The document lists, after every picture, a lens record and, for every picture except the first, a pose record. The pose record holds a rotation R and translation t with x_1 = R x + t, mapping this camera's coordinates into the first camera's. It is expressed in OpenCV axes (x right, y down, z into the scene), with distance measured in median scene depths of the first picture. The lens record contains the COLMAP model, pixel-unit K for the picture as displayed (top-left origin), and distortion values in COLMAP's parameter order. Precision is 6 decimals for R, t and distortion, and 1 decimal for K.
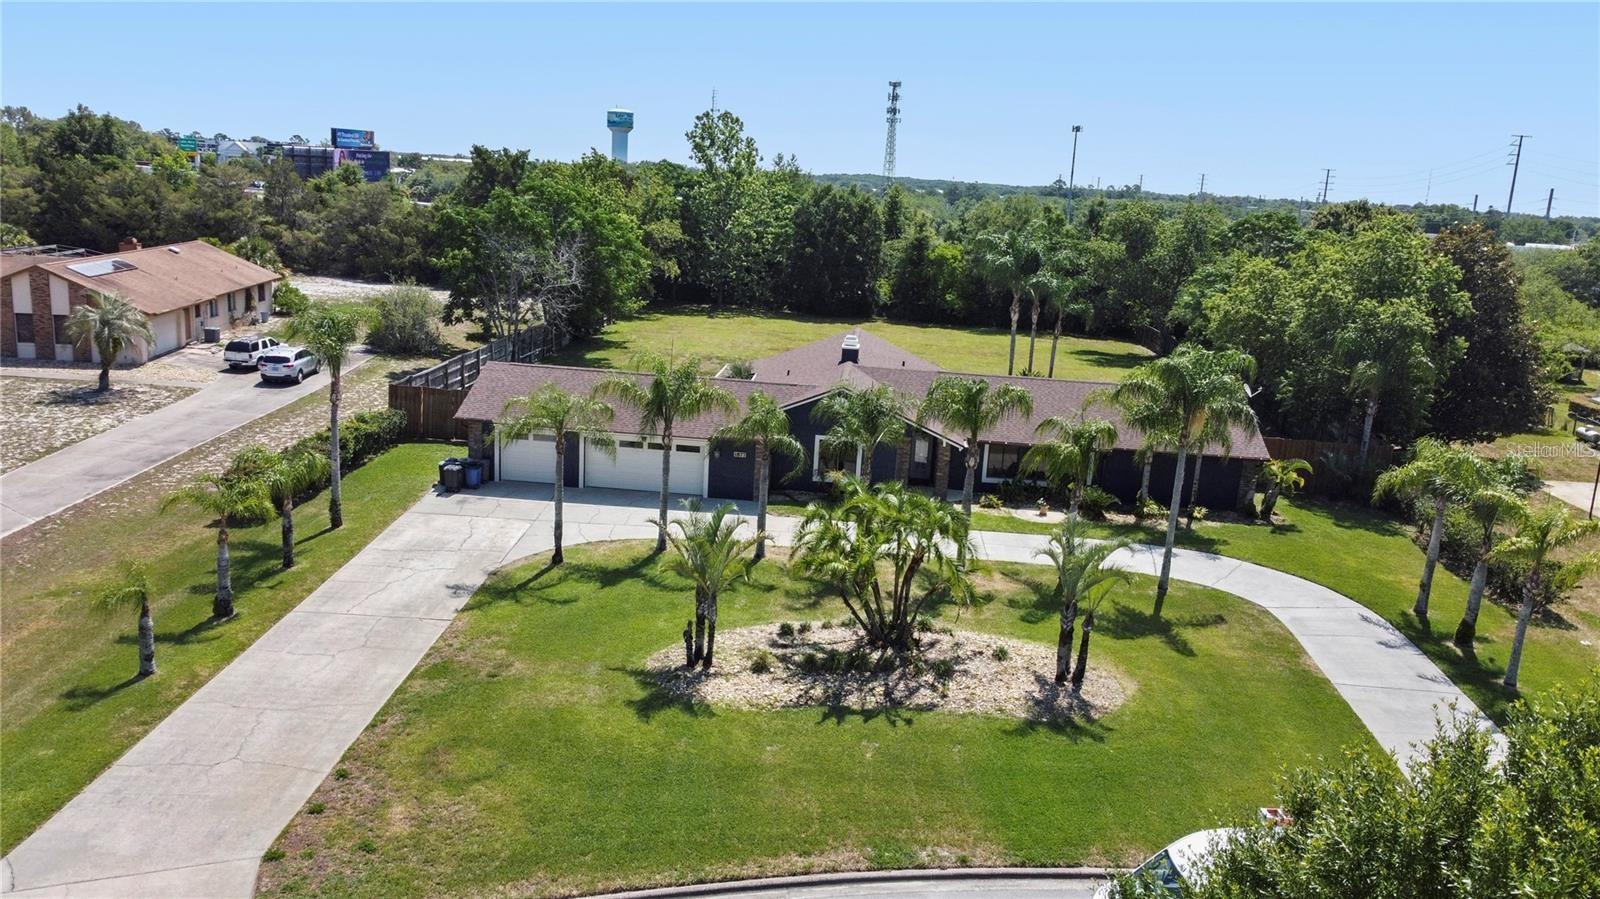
lens RADIAL K [[1225.2, 0, 808.3], [0, 1225.2, 442.9], [0, 0, 1]] dist [-0.003963, 0.000253]
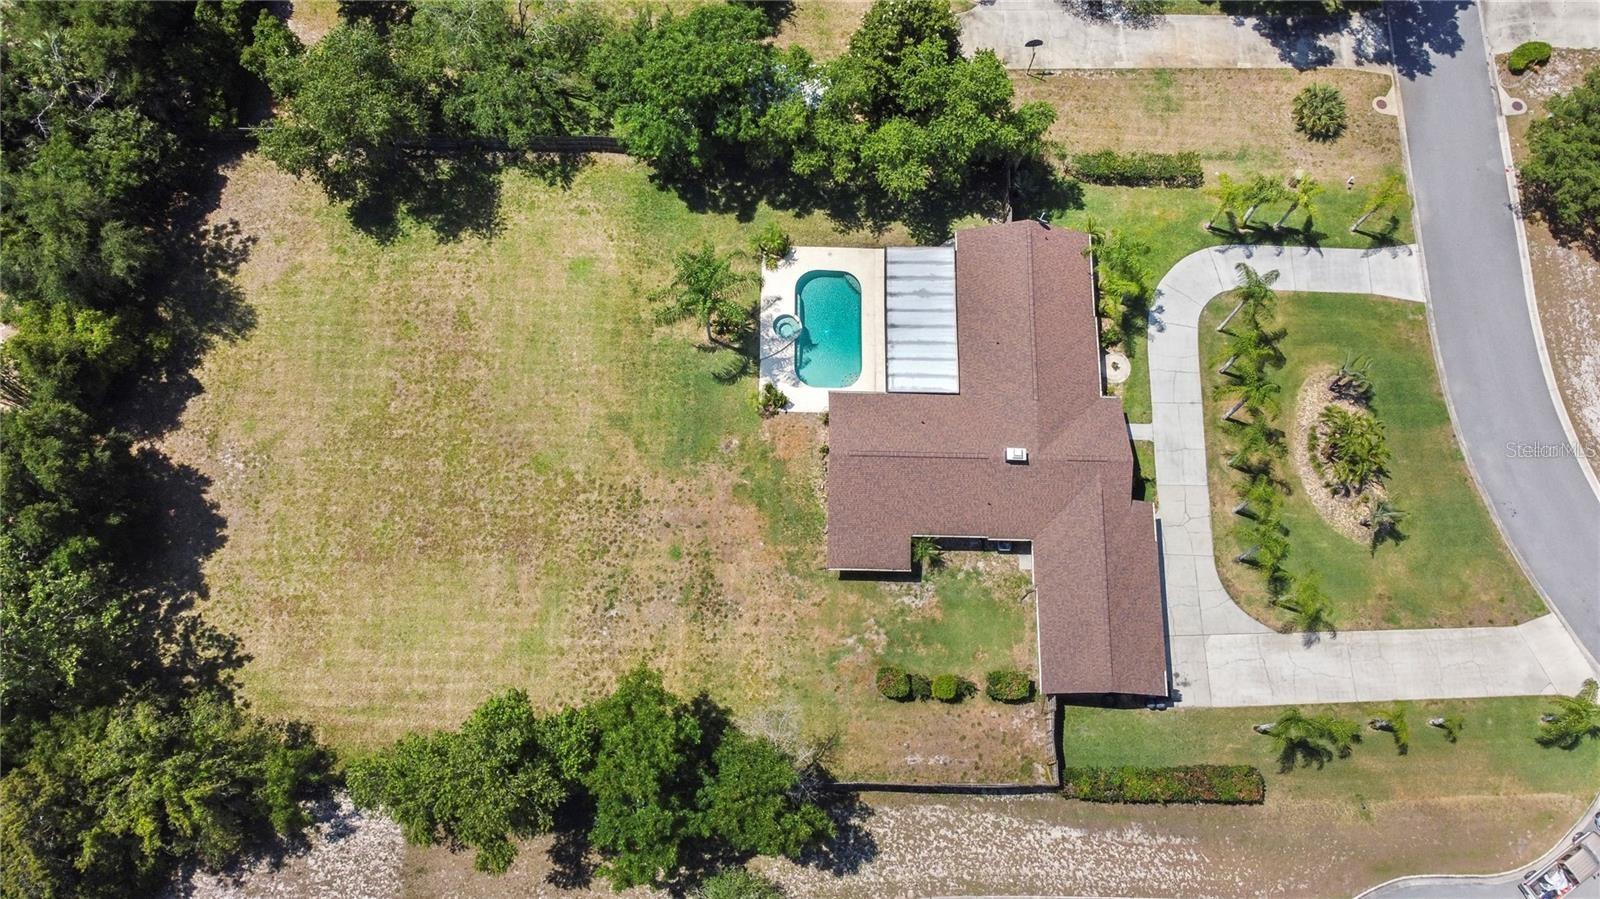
lens RADIAL K [[1225.2, 0, 810.9], [0, 1225.2, 448.0], [0, 0, 1]] dist [-0.003963, 0.000253]
pose [[-0.055534, -0.968575, 0.242442, -0.411084], [0.174978, 0.229618, 0.957423, -2.096546], [-0.983005, 0.095591, 0.156728, 1.427478]]
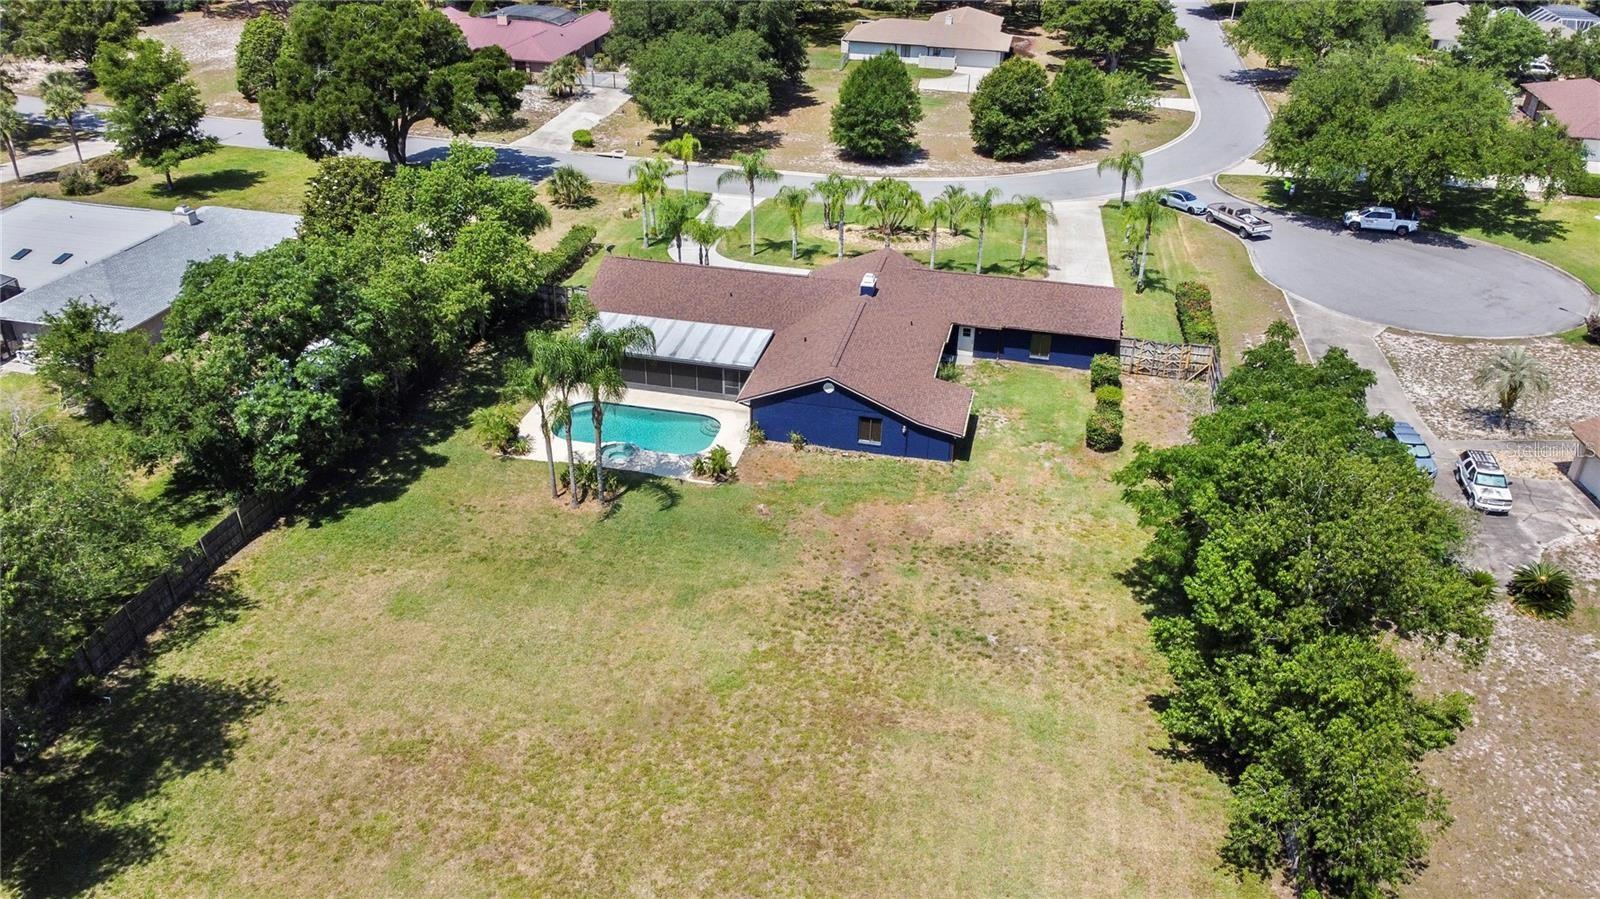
lens RADIAL K [[1225.2, 0, 799.4], [0, 1225.2, 446.6], [0, 0, 1]] dist [-0.003963, 0.000253]
pose [[-0.987148, -0.128348, 0.095208, -0.057929], [-0.034247, 0.751839, 0.658457, -1.135817], [-0.156093, 0.646734, -0.746572, 2.973902]]
